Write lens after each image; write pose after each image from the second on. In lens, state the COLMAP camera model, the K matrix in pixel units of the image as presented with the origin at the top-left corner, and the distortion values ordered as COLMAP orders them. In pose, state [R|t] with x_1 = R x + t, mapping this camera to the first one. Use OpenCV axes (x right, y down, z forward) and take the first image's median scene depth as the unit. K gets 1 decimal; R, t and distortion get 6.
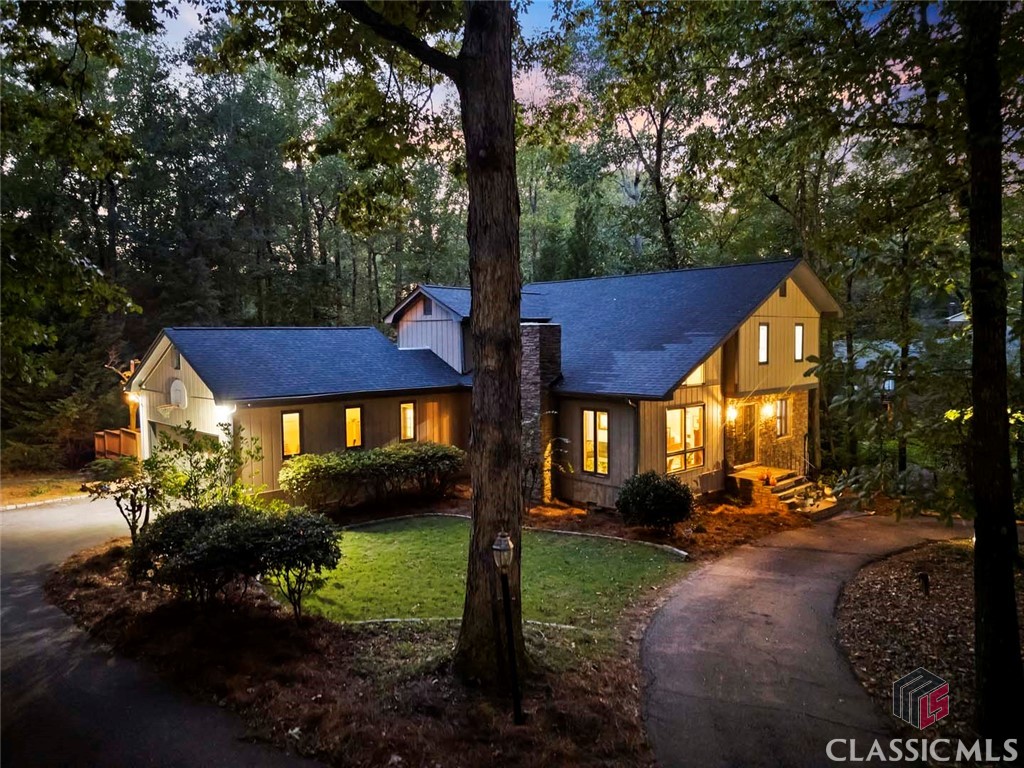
lens RADIAL K [[722.2, 0, 480.7], [0, 722.2, 357.9], [0, 0, 1]] dist [0.011187, 0.000482]
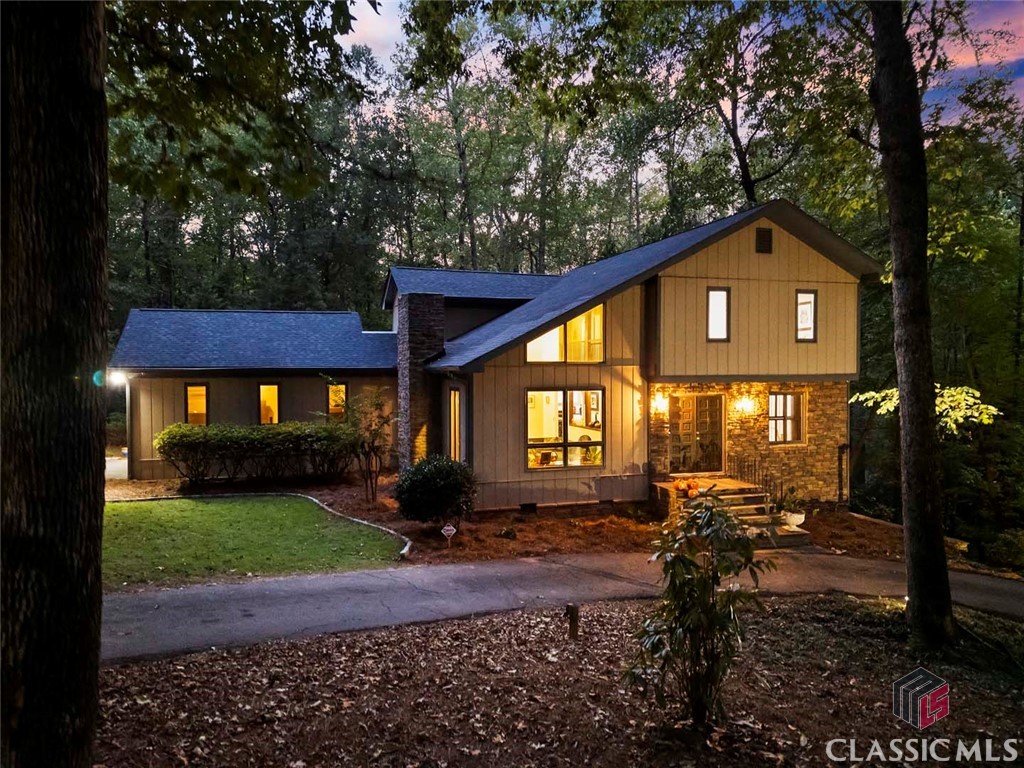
lens RADIAL K [[722.2, 0, 480.7], [0, 722.2, 357.9], [0, 0, 1]] dist [0.011187, 0.000482]
pose [[0.897128, 0.004248, -0.441750, 0.654789], [-0.019479, 0.999362, -0.029948, 0.069274], [0.441340, 0.035472, 0.896638, 0.274441]]
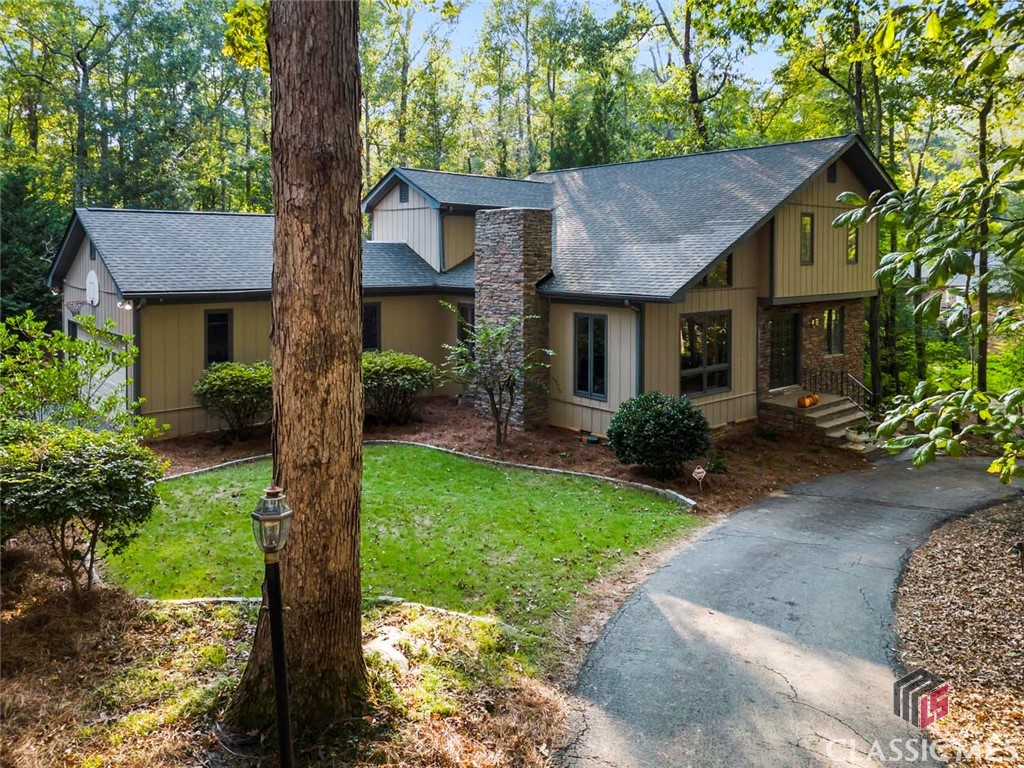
lens RADIAL K [[755.6, 0, 481.2], [0, 755.6, 259.3], [0, 0, 1]] dist [0.013656, -0.004852]
pose [[0.998632, 0.010621, -0.051191, 0.091303], [-0.011632, 0.999742, -0.019506, 0.032039], [0.050971, 0.020074, 0.998498, 0.177893]]
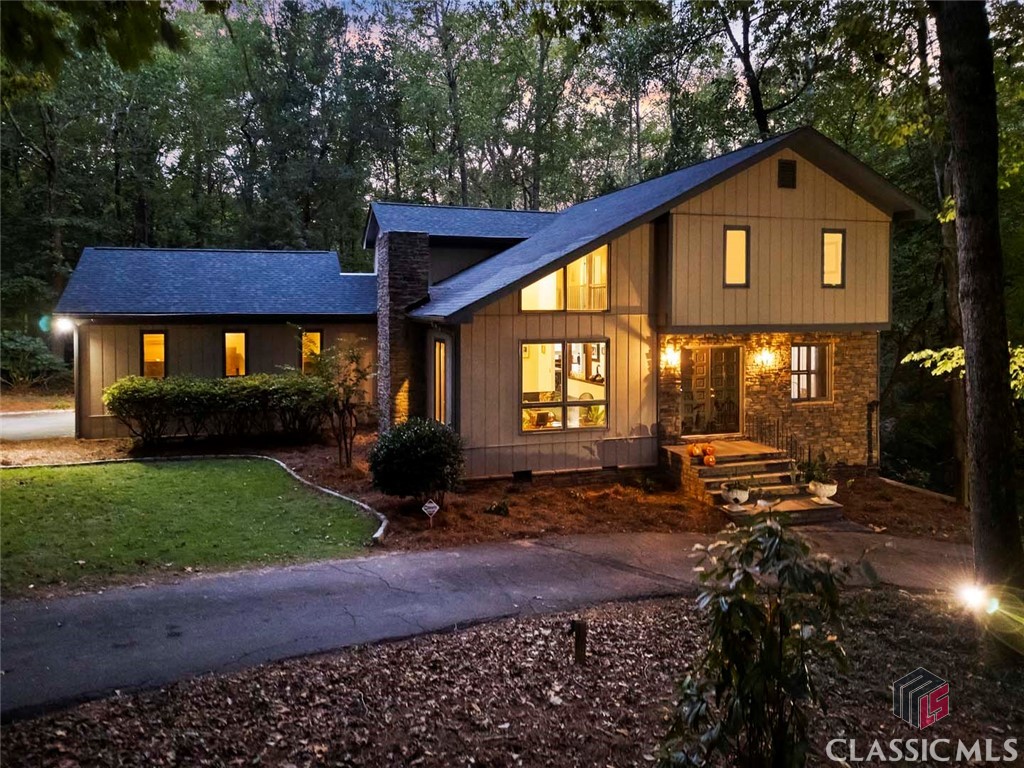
lens RADIAL K [[731.5, 0, 483.3], [0, 731.5, 298.8], [0, 0, 1]] dist [0.022566, 0.001482]
pose [[0.903364, 0.007889, -0.428802, 0.613999], [-0.021313, 0.999421, -0.026513, 0.055404], [0.428344, 0.033090, 0.903010, 0.366258]]
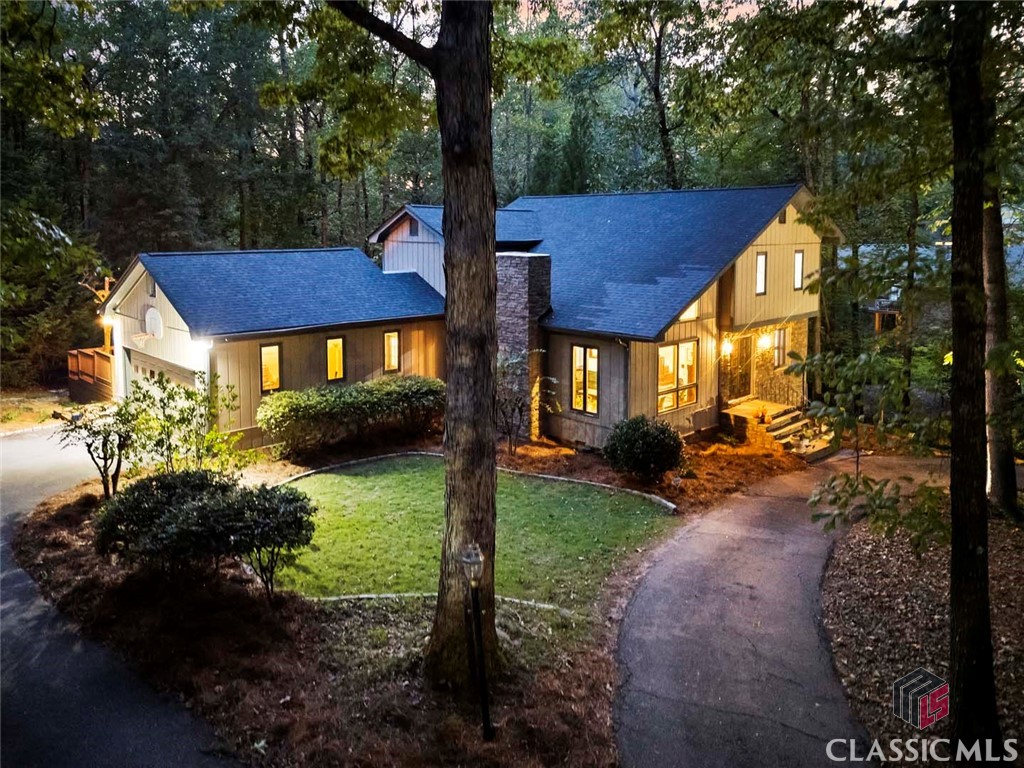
lens RADIAL K [[756.1, 0, 477.0], [0, 756.1, 258.9], [0, 0, 1]] dist [0.008624, 0.007671]
pose [[0.999957, 0.009016, 0.002250, 0.012348], [-0.009051, 0.999832, 0.015908, -0.068608], [-0.002106, -0.015927, 0.999871, -0.010774]]
